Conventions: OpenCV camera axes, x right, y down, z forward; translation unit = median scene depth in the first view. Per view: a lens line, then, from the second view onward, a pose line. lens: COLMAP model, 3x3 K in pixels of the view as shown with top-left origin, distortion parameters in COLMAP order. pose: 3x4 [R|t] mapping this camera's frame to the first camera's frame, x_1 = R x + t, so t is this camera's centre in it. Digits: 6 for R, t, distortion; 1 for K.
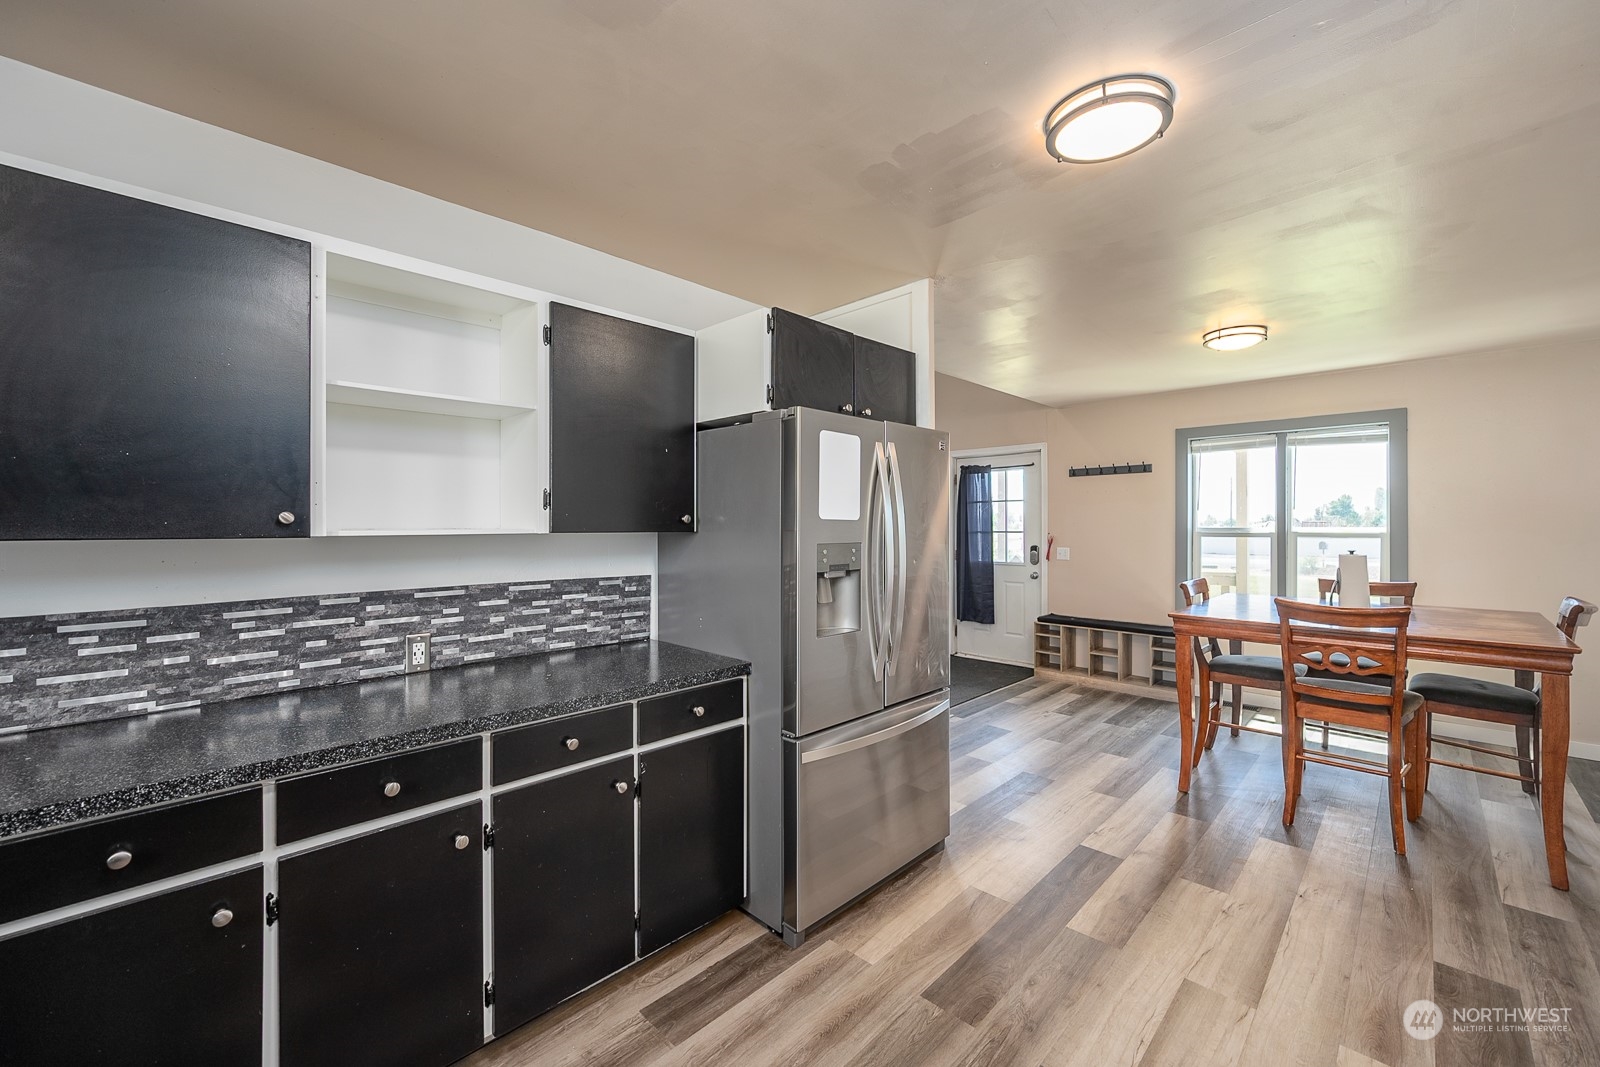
lens RADIAL K [[641.5, 0, 802.9], [0, 641.5, 528.1], [0, 0, 1]] dist [-0.001657, -0.000192]
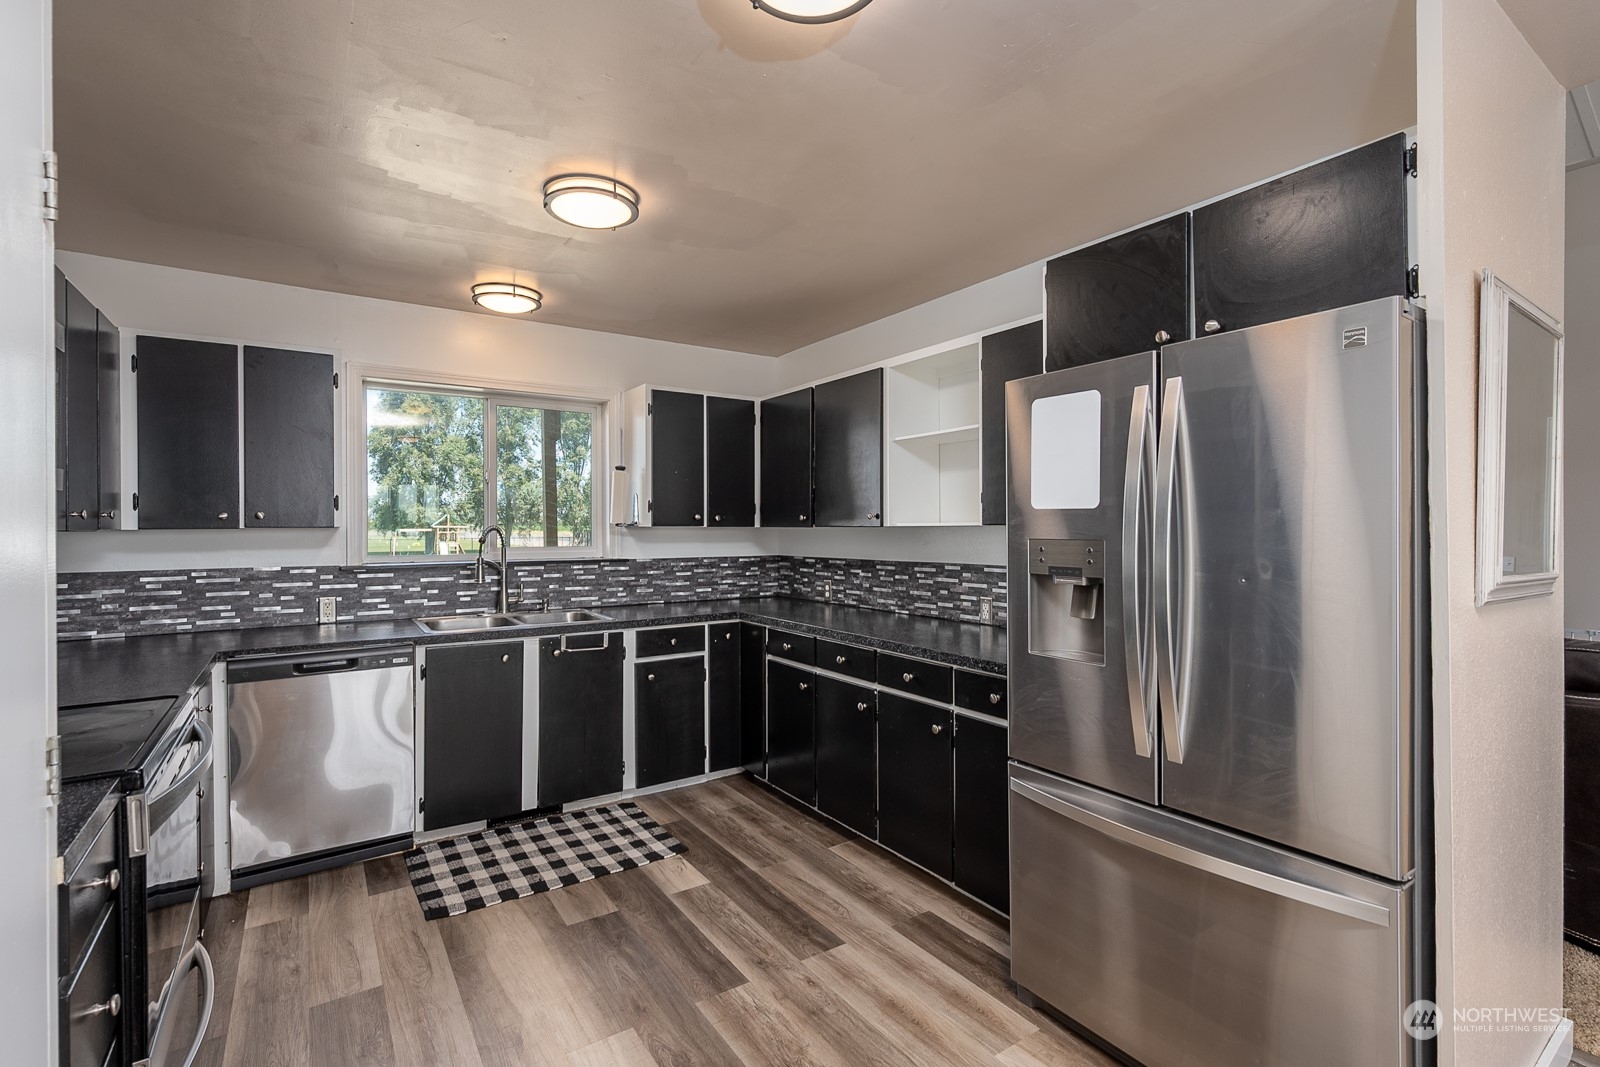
lens RADIAL K [[733.0, 0, 800.0], [0, 733.0, 533.5], [0, 0, 1]] dist [0.000706, 0.000021]
pose [[-0.211206, 0.012227, -0.977365, 0.921193], [-0.000144, 0.999921, 0.012541, 0.005215], [0.977441, 0.002789, -0.211188, 0.826121]]
